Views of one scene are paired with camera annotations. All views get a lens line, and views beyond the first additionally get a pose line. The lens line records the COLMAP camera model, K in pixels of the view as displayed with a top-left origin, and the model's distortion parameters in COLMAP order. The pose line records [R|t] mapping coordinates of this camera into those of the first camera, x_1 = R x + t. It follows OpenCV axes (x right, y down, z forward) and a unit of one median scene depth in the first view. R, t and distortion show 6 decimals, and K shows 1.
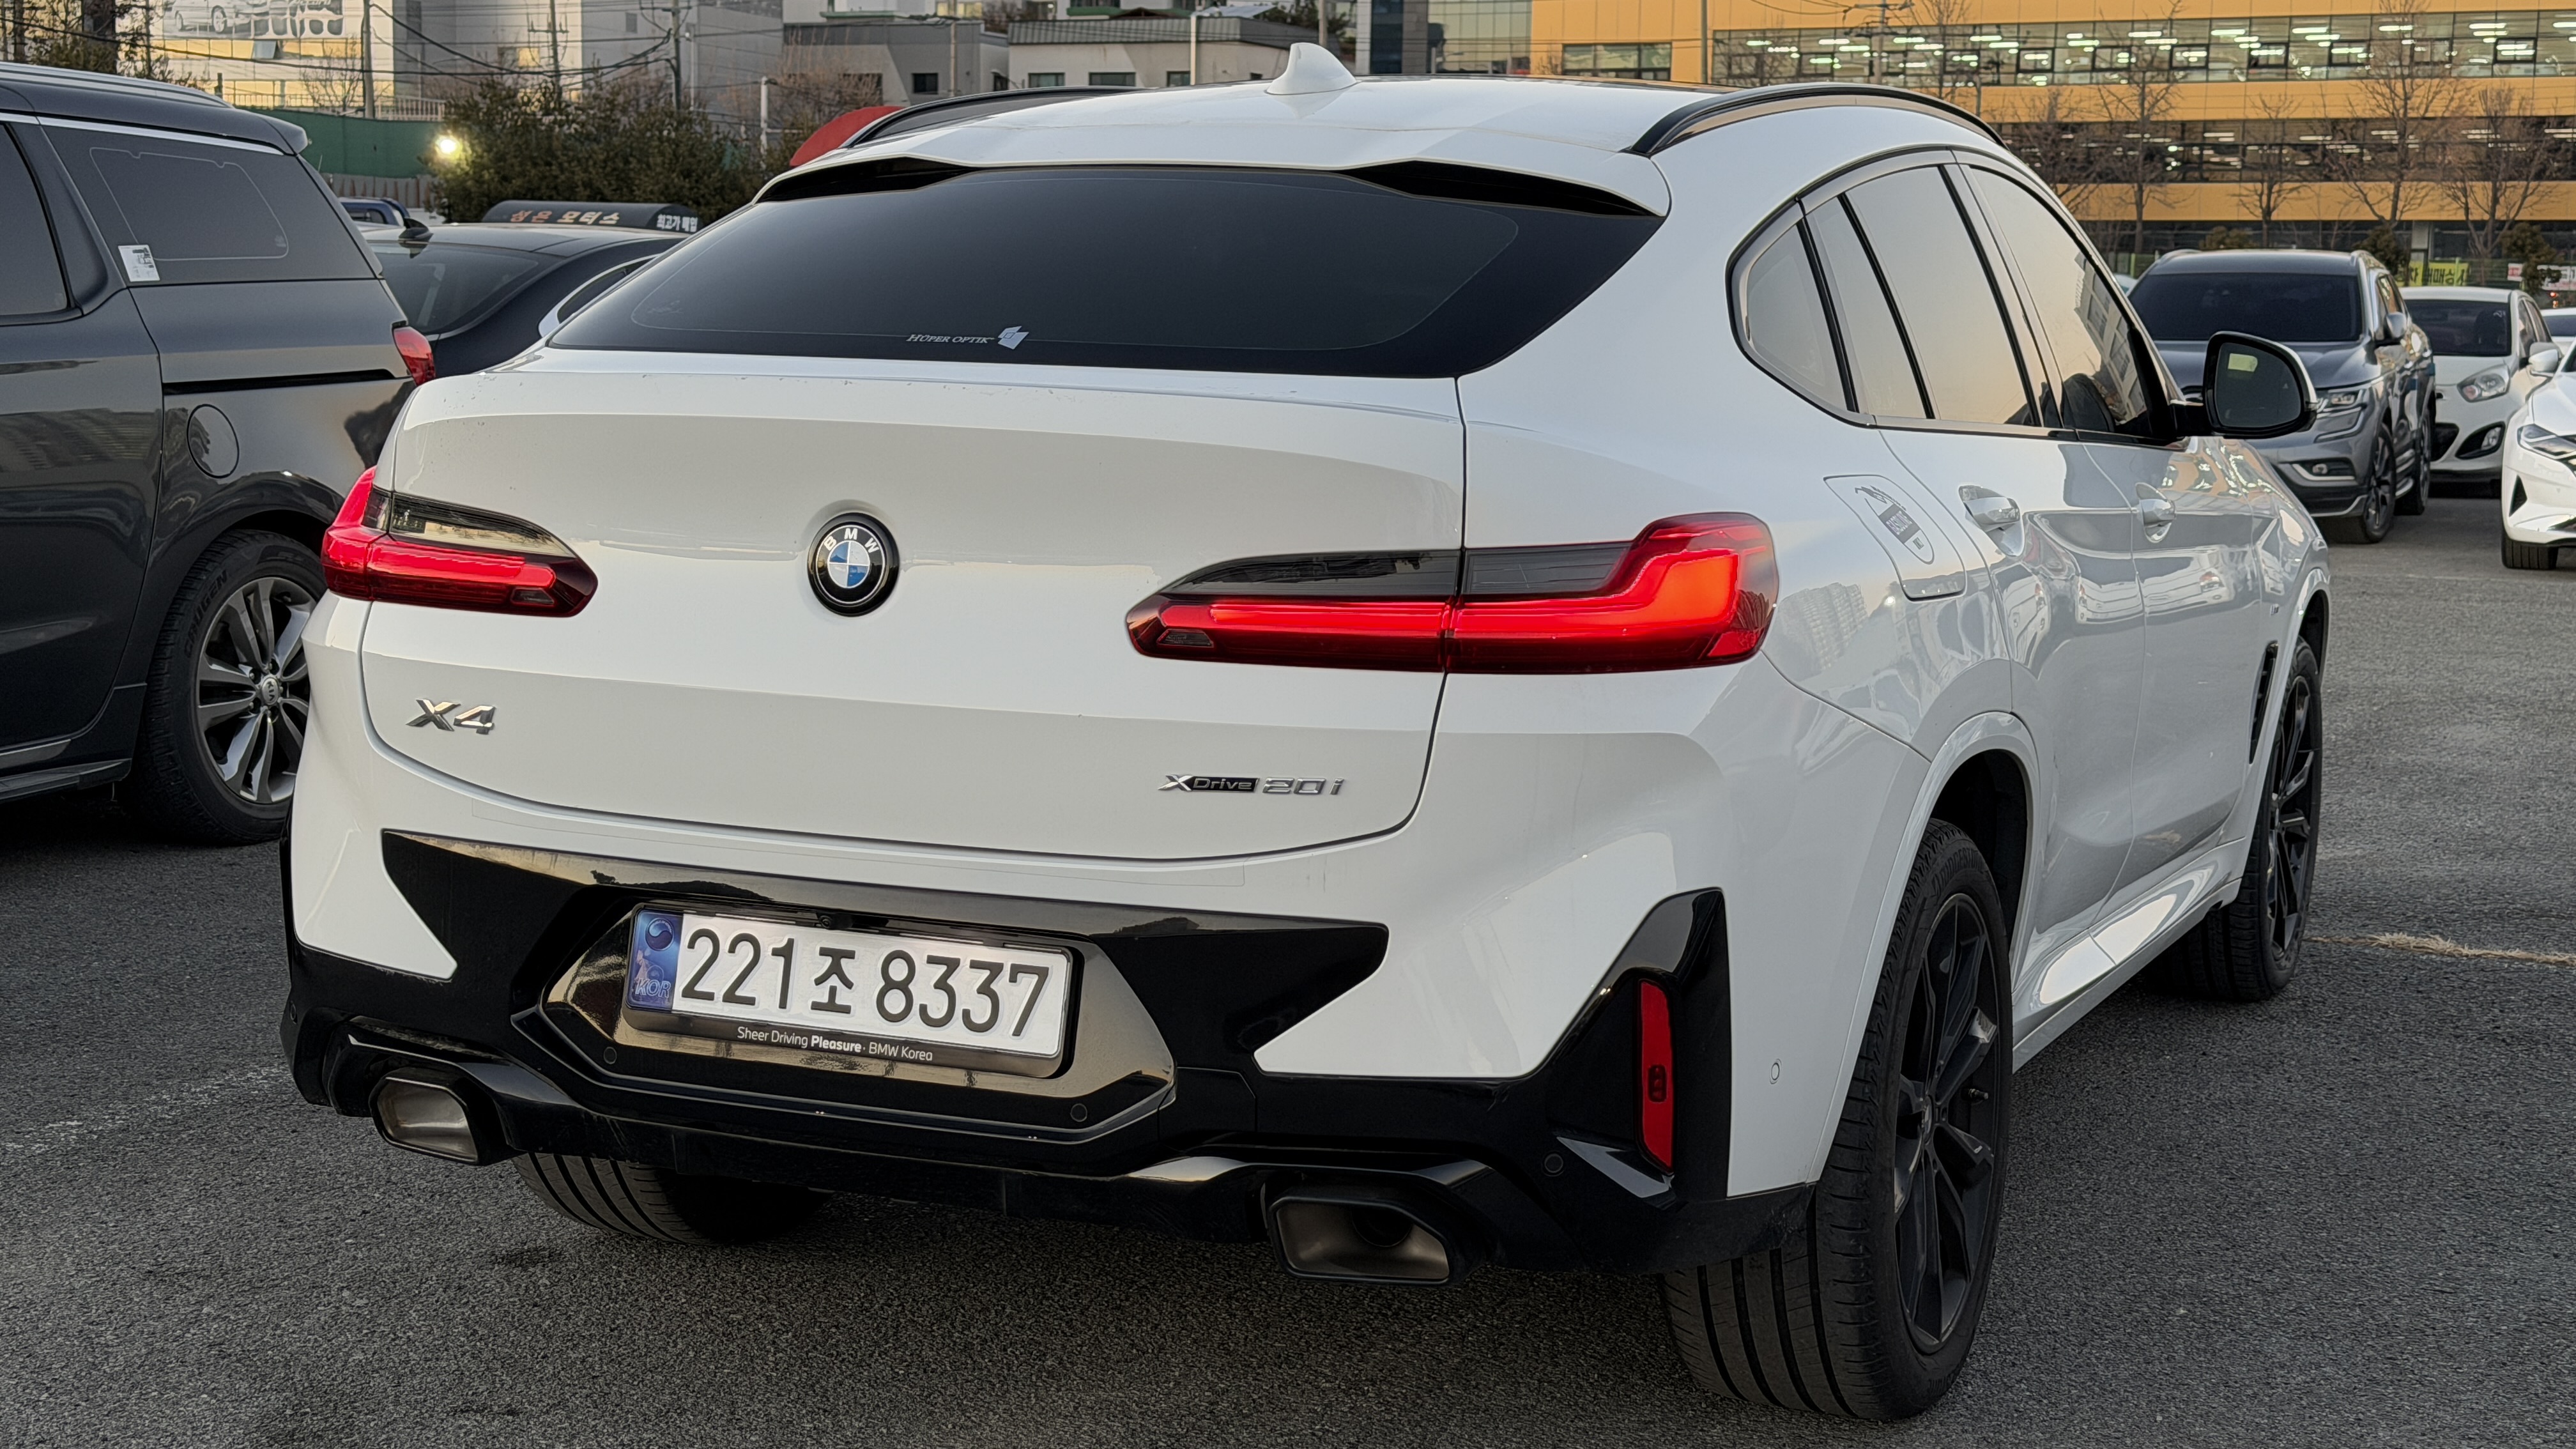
lens RADIAL K [[3483.2, 0, 1288.0], [0, 3483.2, 724.5], [0, 0, 1]] dist [0.221898, -0.566093]
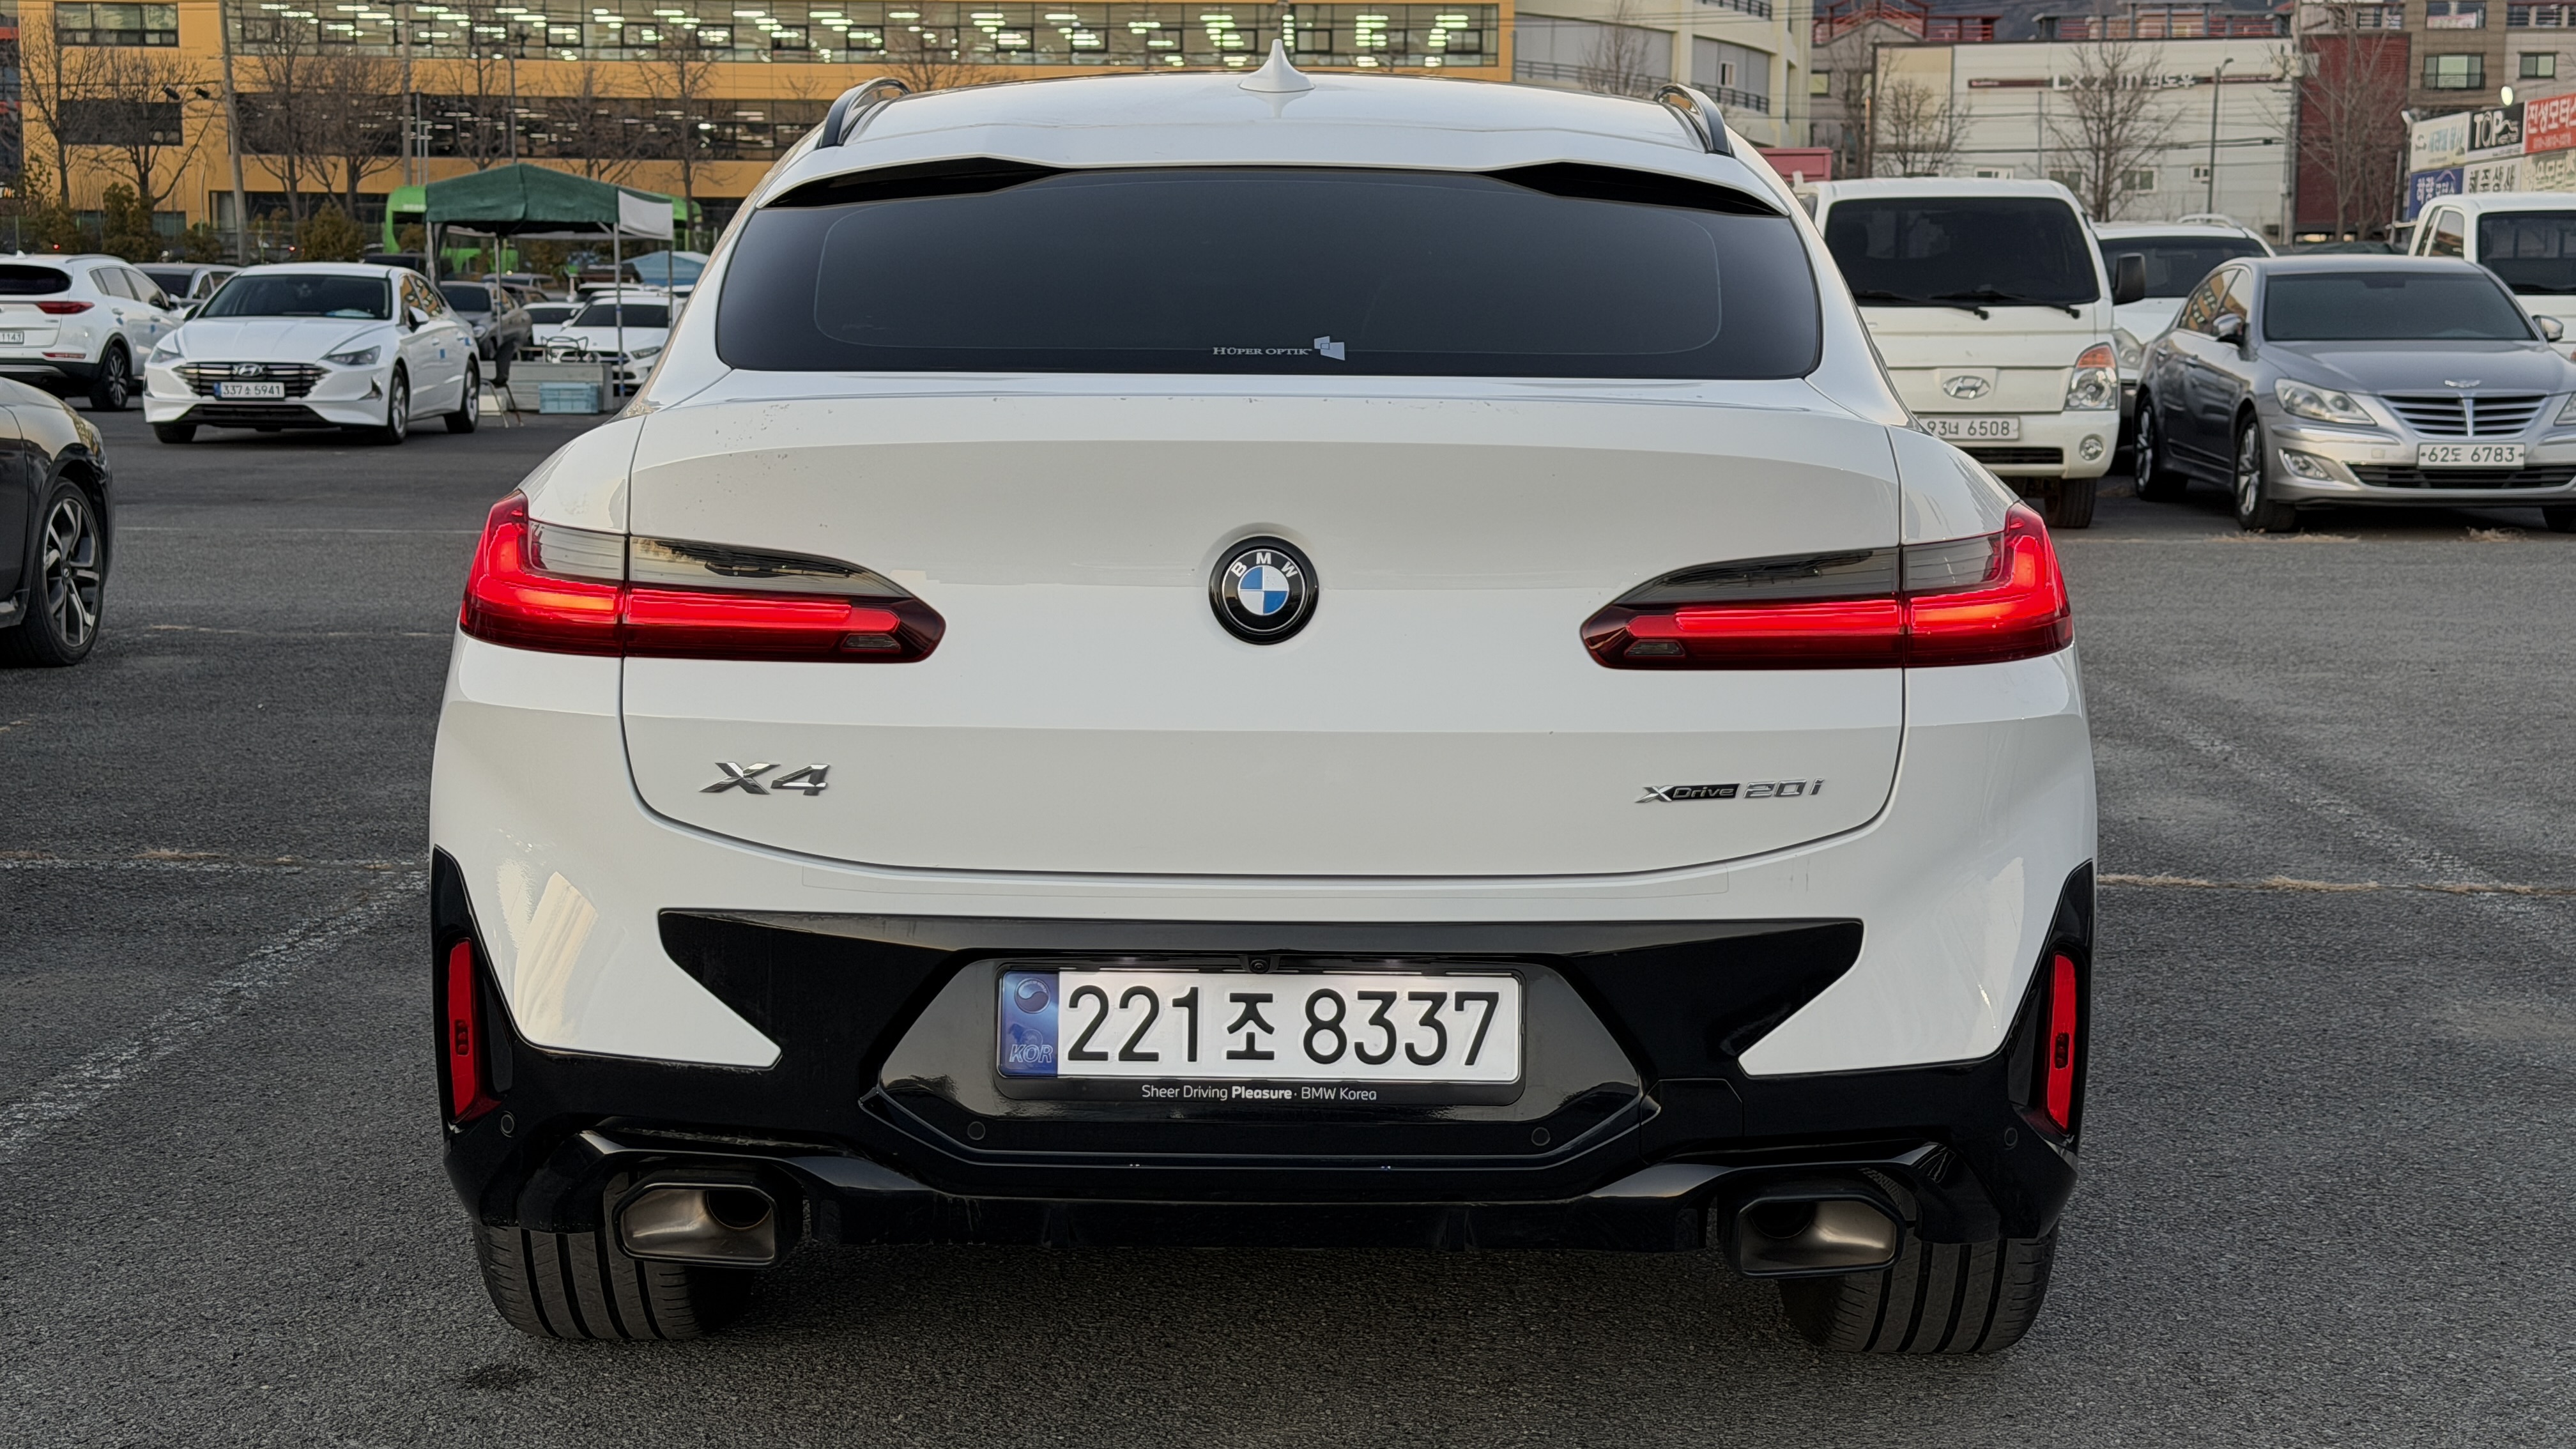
lens RADIAL K [[3483.2, 0, 1288.0], [0, 3483.2, 724.5], [0, 0, 1]] dist [0.221898, -0.566093]
pose [[0.917265, -0.061937, 0.393433, -0.487087], [0.059128, 0.998064, 0.019271, -0.026662], [-0.393865, 0.005587, 0.919151, 0.120380]]
